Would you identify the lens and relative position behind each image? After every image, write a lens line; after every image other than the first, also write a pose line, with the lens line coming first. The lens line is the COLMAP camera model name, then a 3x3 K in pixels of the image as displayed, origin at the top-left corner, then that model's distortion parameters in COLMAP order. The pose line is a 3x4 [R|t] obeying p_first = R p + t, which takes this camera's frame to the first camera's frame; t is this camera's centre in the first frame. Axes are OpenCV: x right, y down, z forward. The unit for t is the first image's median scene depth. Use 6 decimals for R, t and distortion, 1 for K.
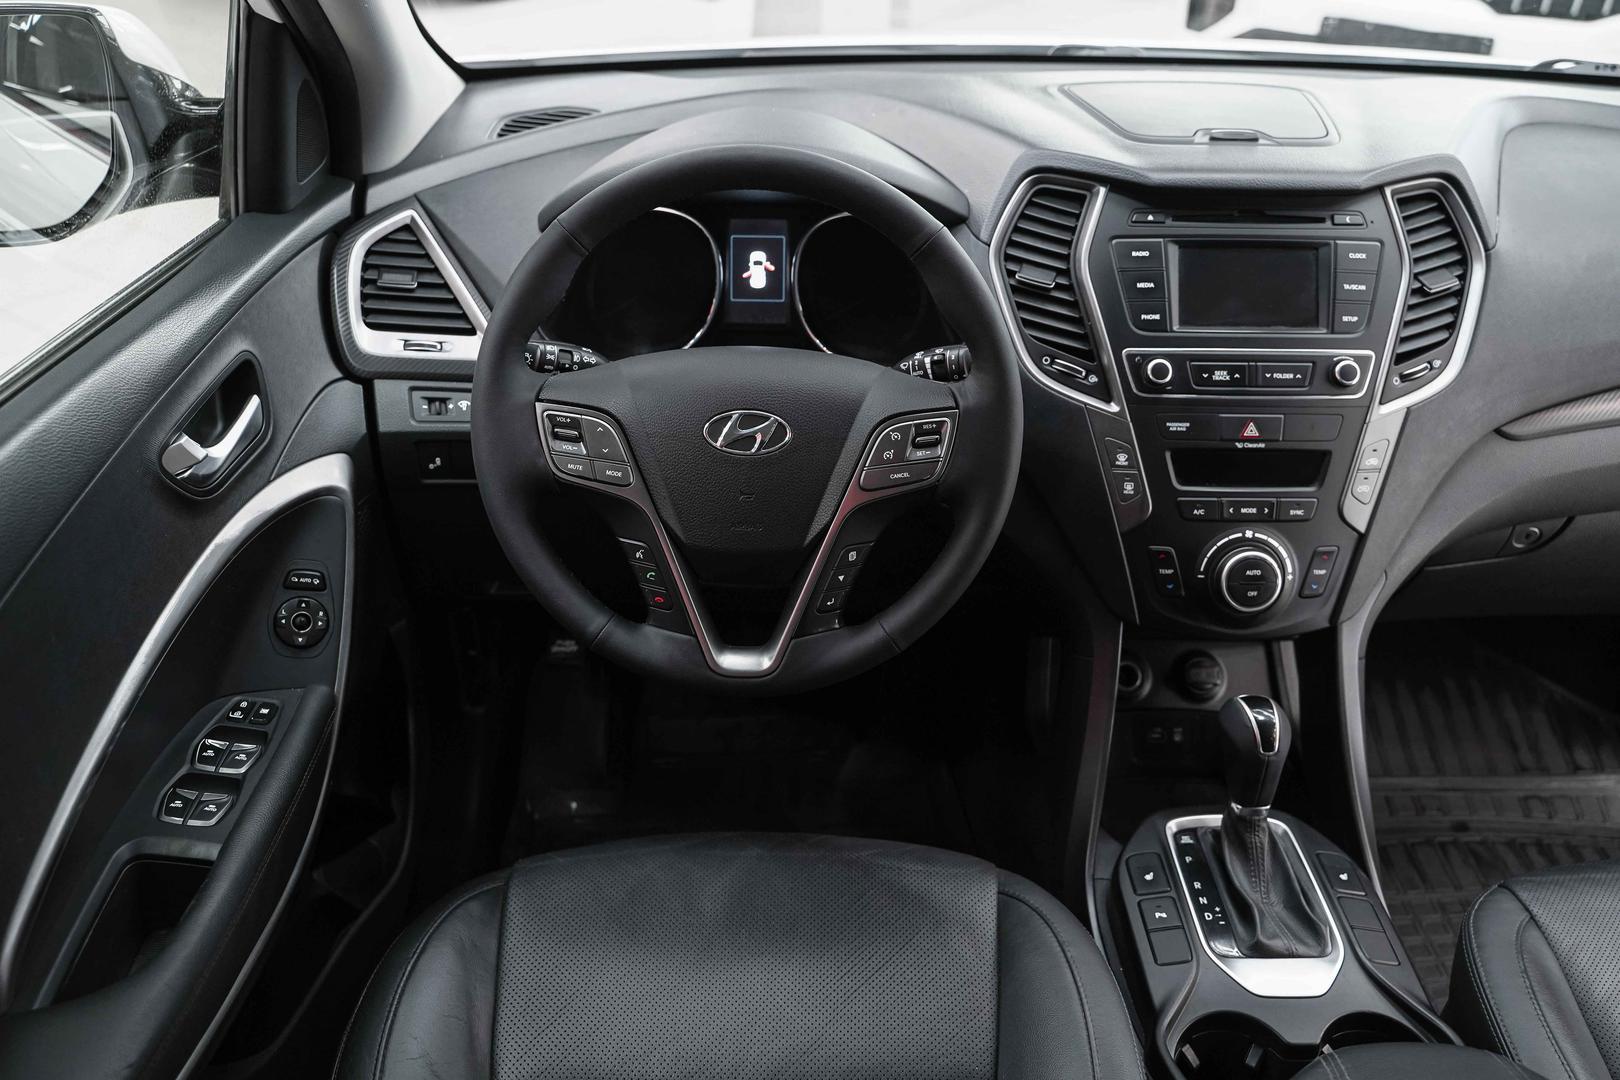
lens RADIAL K [[1315.3, 0, 812.8], [0, 1315.3, 523.0], [0, 0, 1]] dist [-0.006829, -0.001266]
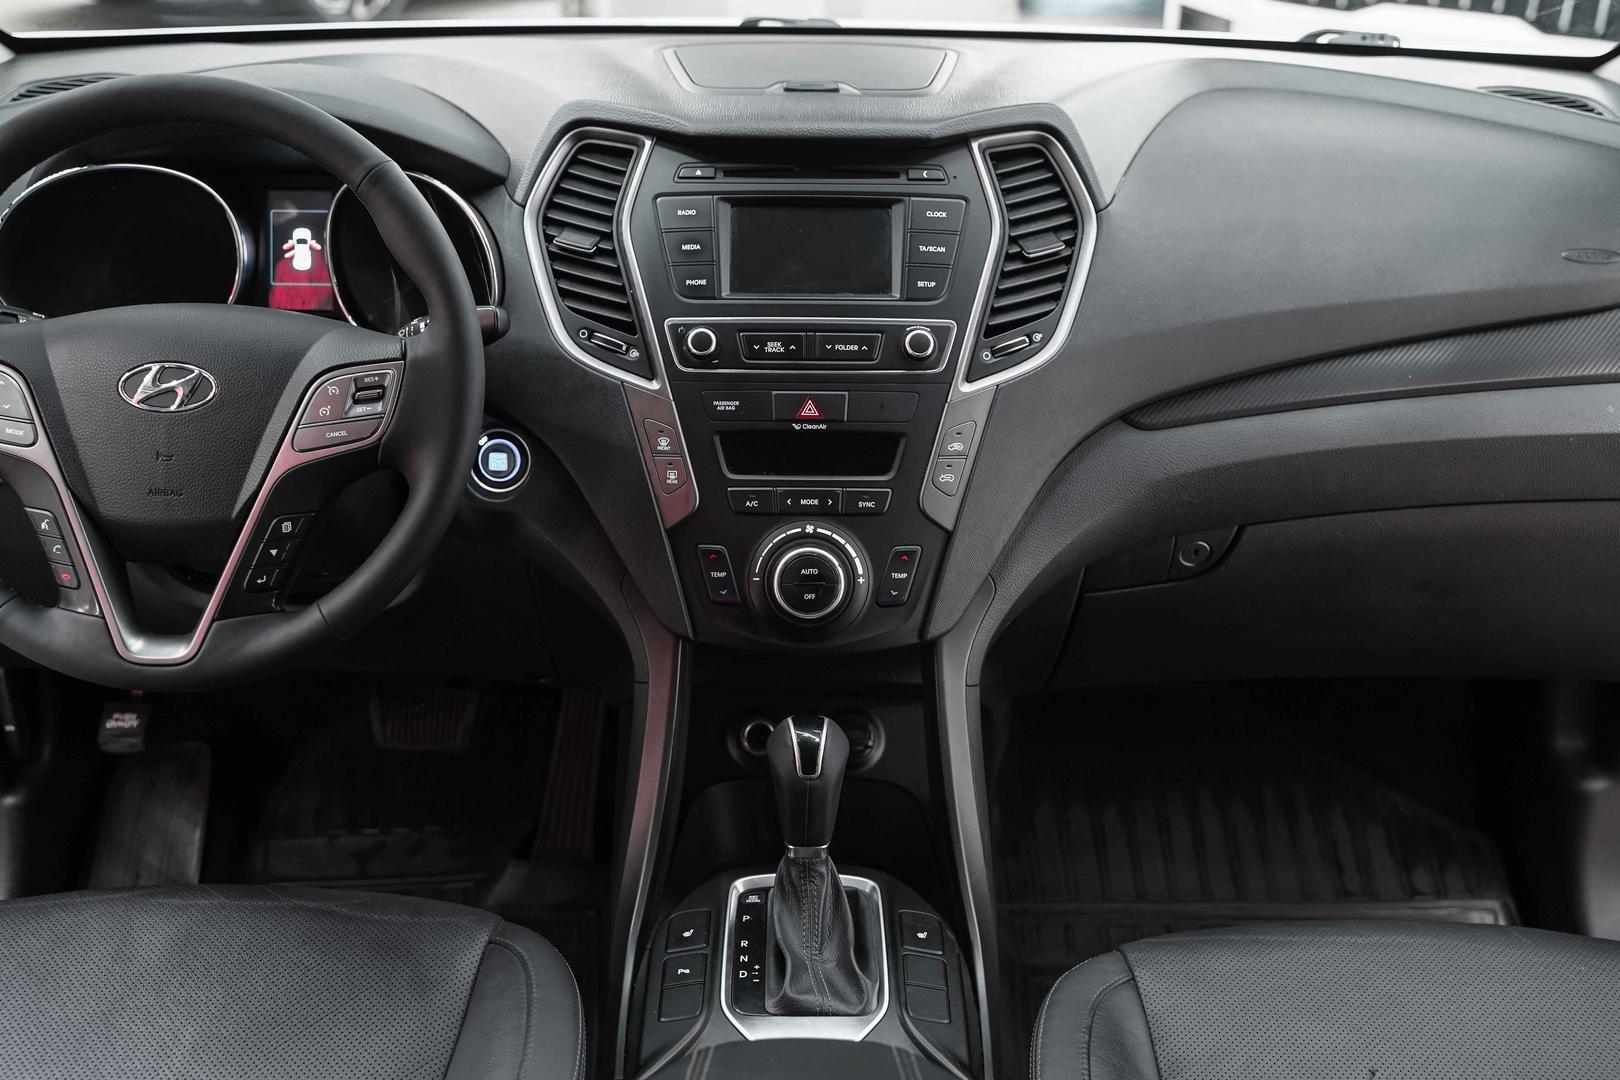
lens RADIAL K [[1784.3, 0, 810.0], [0, 1784.3, 540.0], [0, 0, 1]] dist [0.001288, 0.012383]
pose [[0.999941, -0.000996, -0.010805, 0.341595], [-0.000257, 0.993331, -0.115298, 0.148802], [0.010848, 0.115294, 0.993272, -0.157188]]
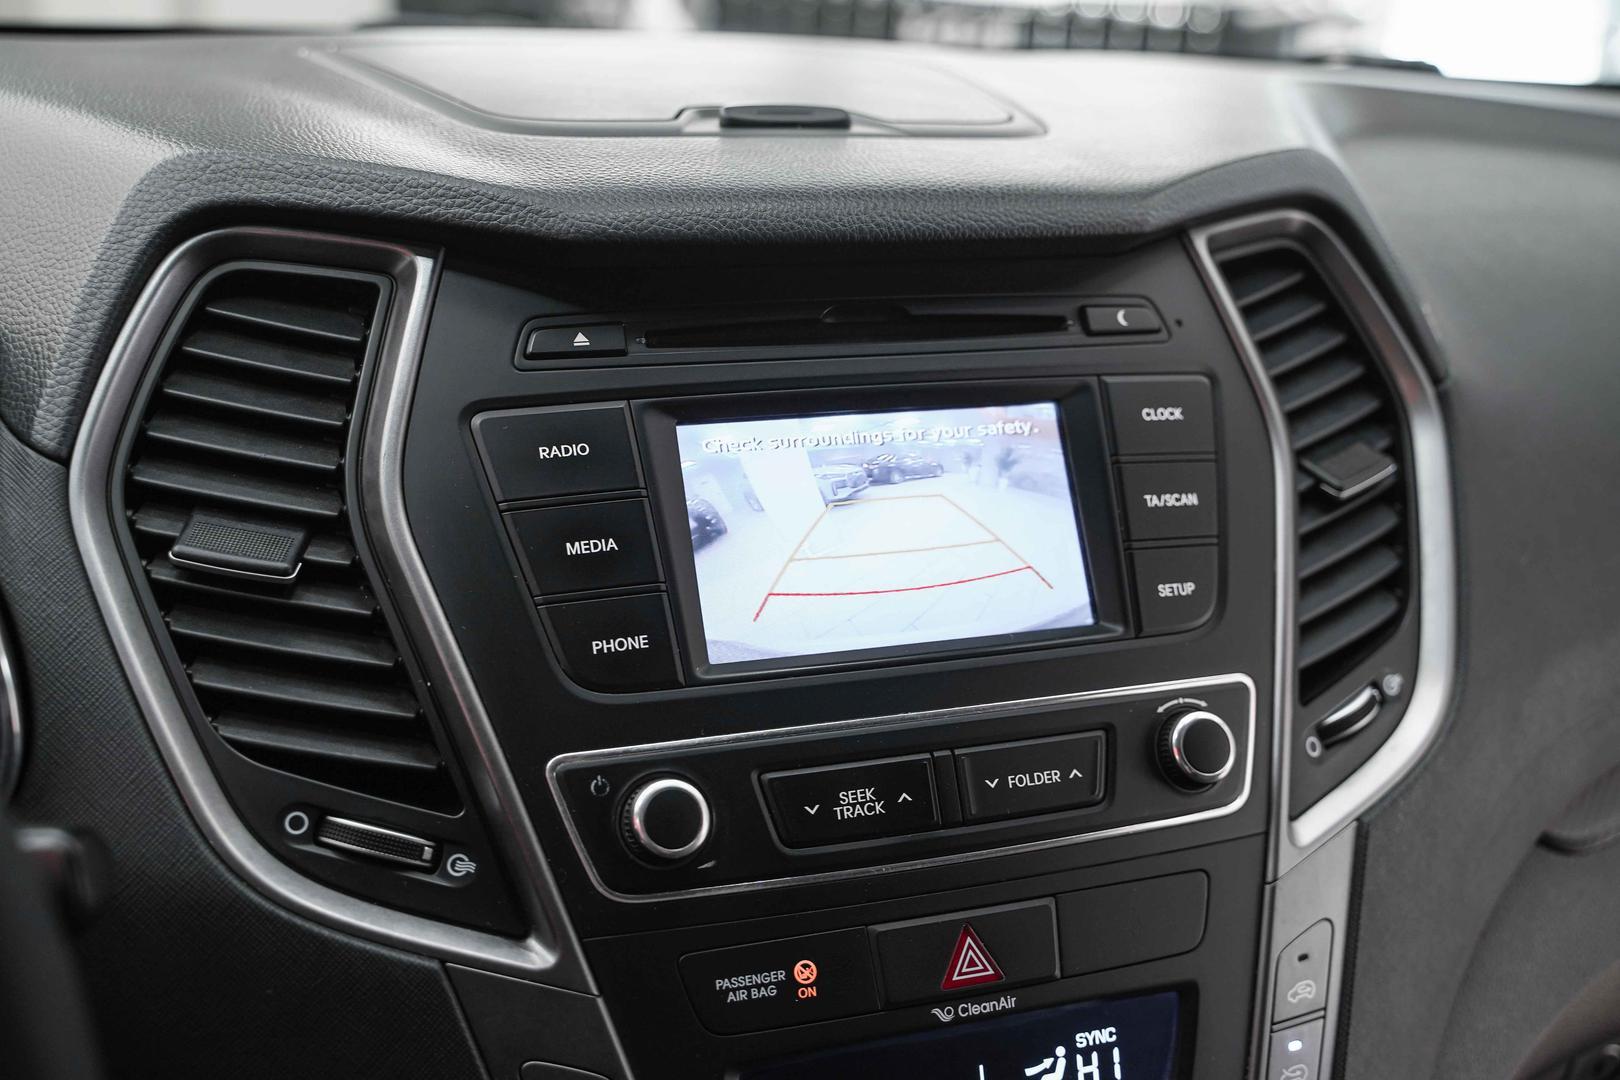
lens RADIAL K [[1820.8, 0, 810.0], [0, 1820.8, 540.0], [0, 0, 1]] dist [0.002619, -0.000111]
pose [[0.939599, -0.084838, 0.331597, 0.156237], [0.143412, 0.977236, -0.156343, -0.105644], [-0.310785, 0.194454, 0.930376, 0.571805]]
